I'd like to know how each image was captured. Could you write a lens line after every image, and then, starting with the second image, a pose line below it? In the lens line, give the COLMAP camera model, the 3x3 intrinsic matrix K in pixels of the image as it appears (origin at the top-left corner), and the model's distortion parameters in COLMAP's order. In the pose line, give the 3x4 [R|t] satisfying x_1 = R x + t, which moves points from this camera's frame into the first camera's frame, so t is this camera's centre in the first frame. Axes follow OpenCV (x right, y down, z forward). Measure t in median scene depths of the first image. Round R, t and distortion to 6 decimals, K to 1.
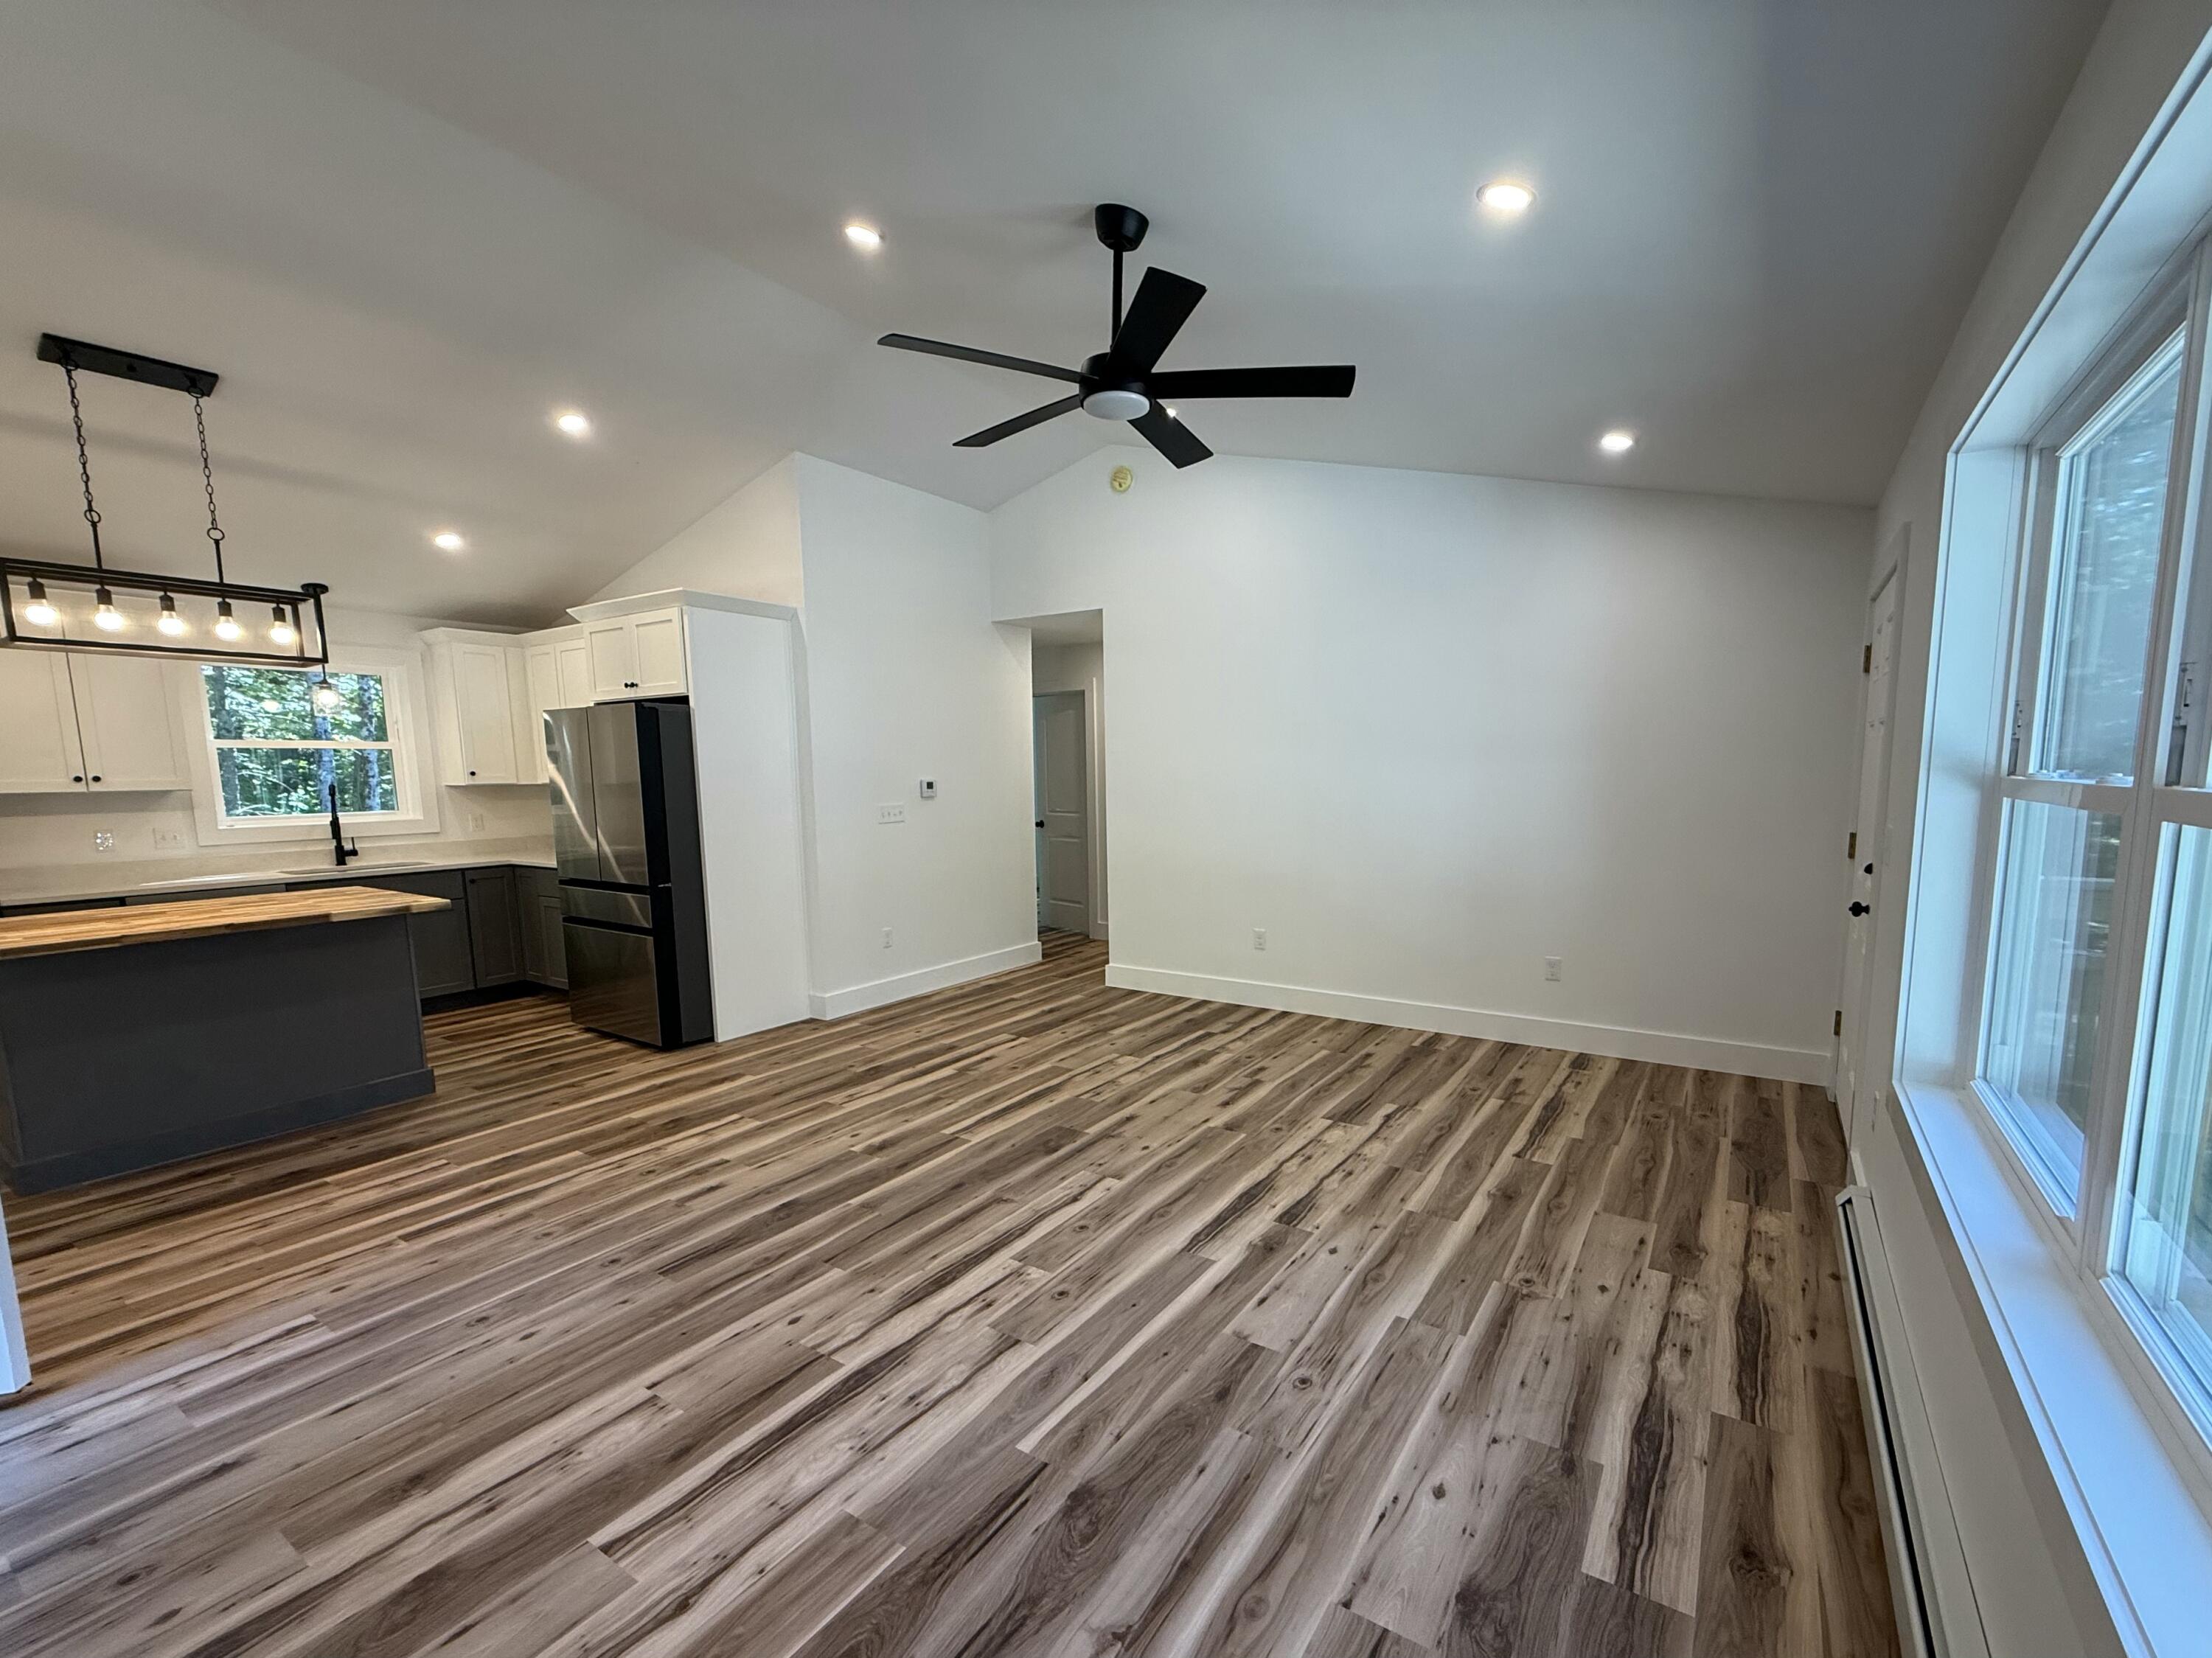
lens RADIAL K [[946.4, 0, 1143.1], [0, 946.4, 893.3], [0, 0, 1]] dist [0.001583, 0.000199]
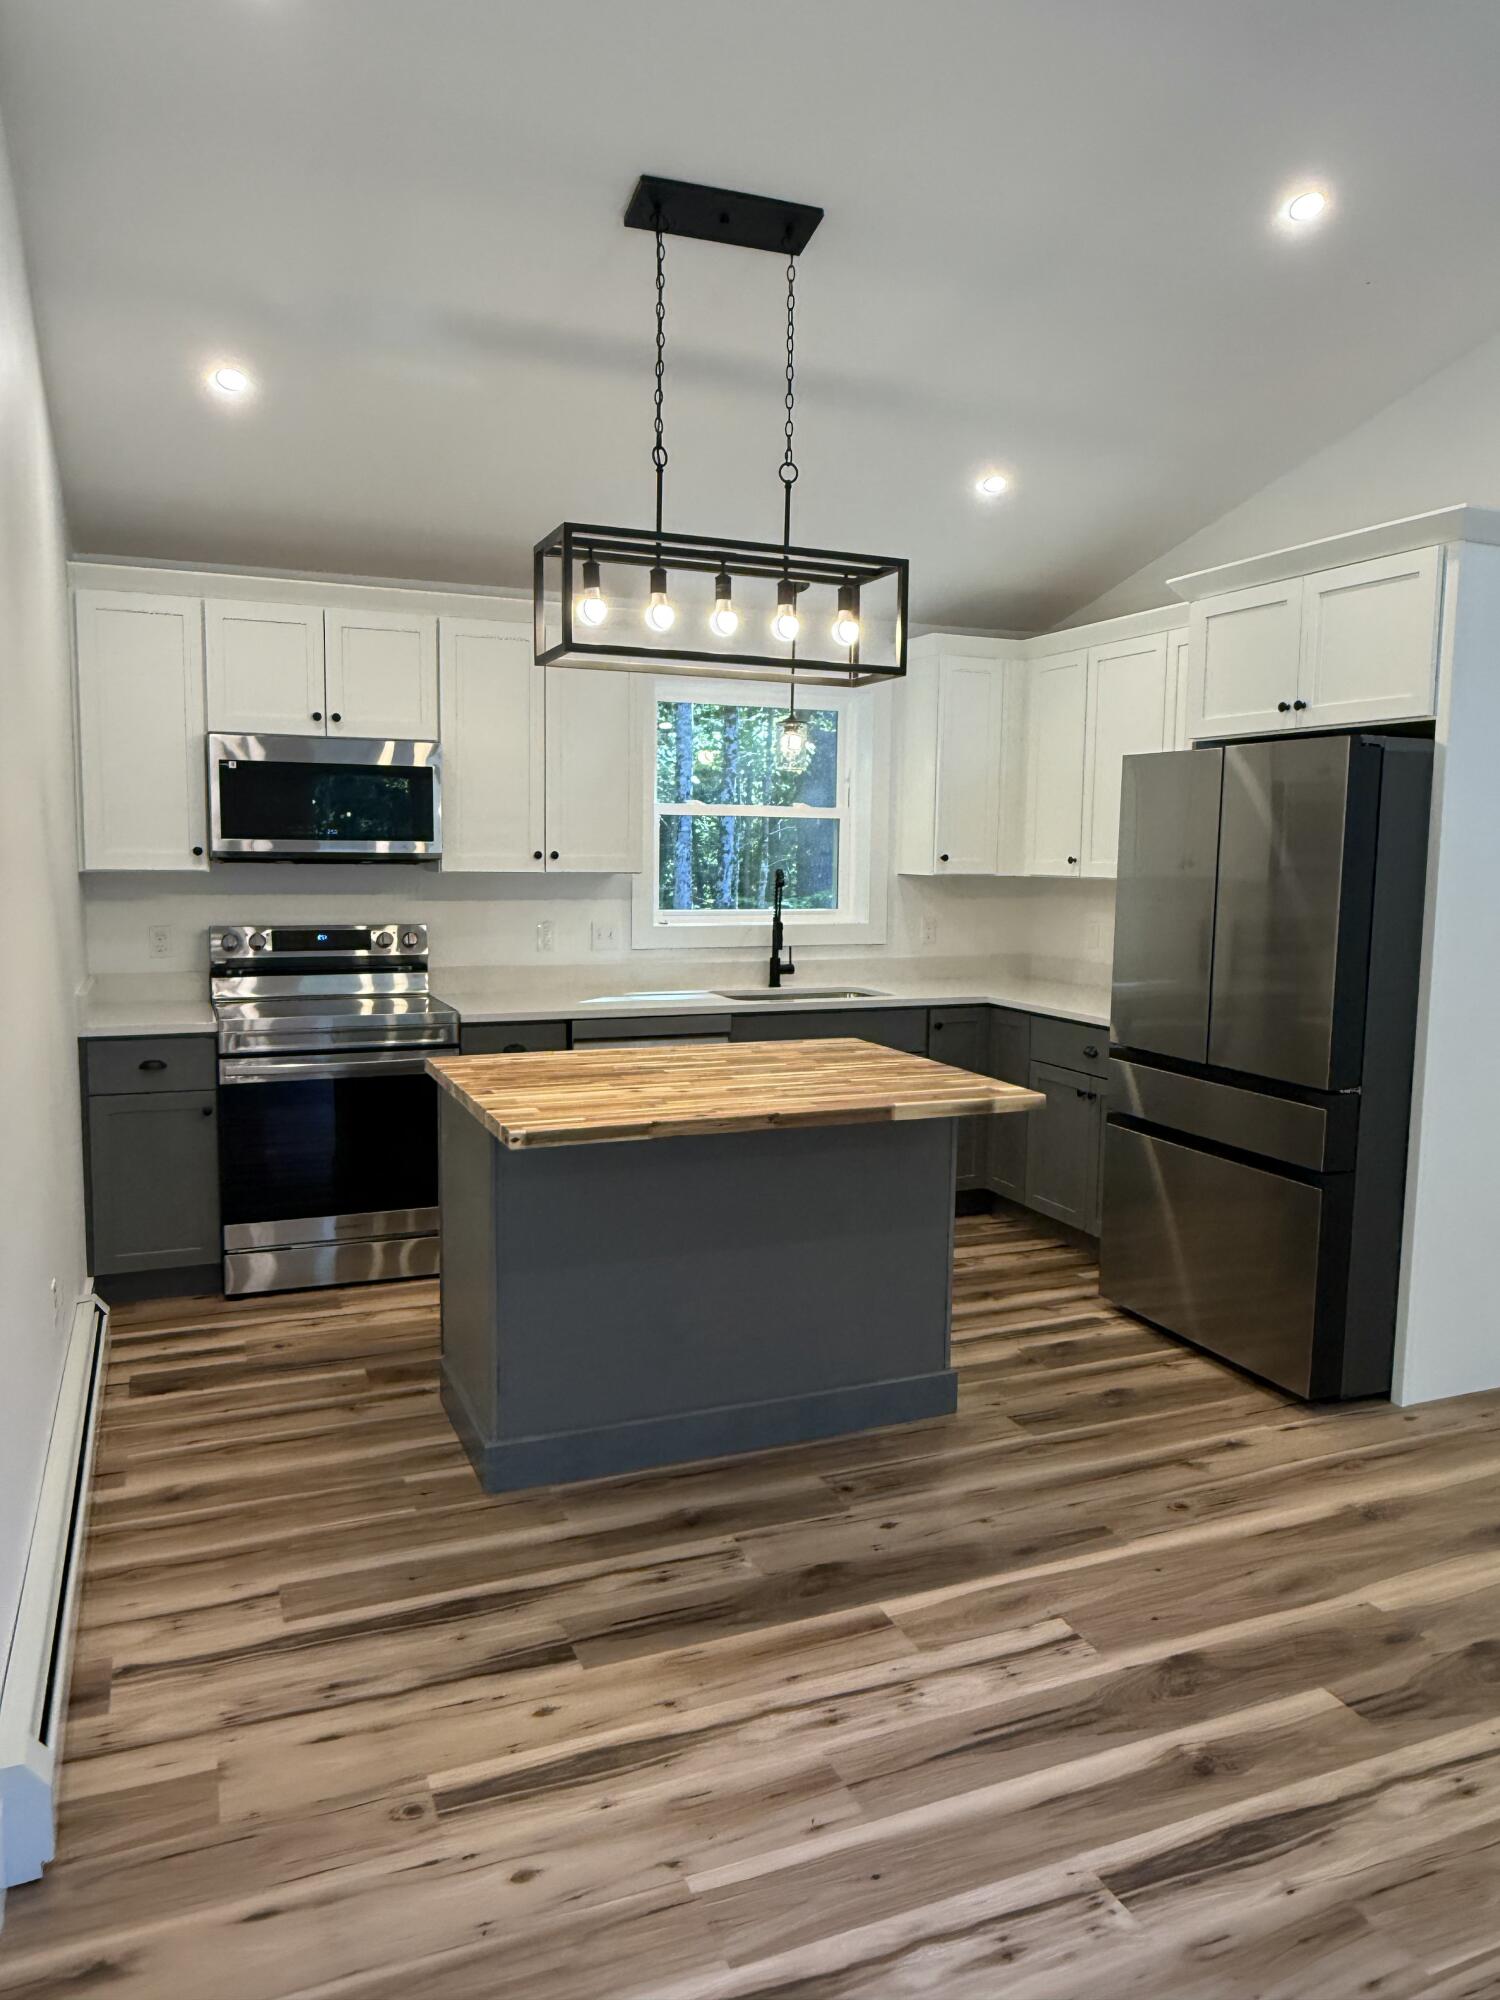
lens RADIAL K [[1362.5, 0, 751.7], [0, 1362.5, 992.9], [0, 0, 1]] dist [-0.007036, 0.006615]
pose [[0.824662, 0.083684, -0.559402, -0.478002], [-0.098414, 0.995138, 0.003788, -0.042080], [0.556999, 0.051929, 0.828888, 0.270651]]
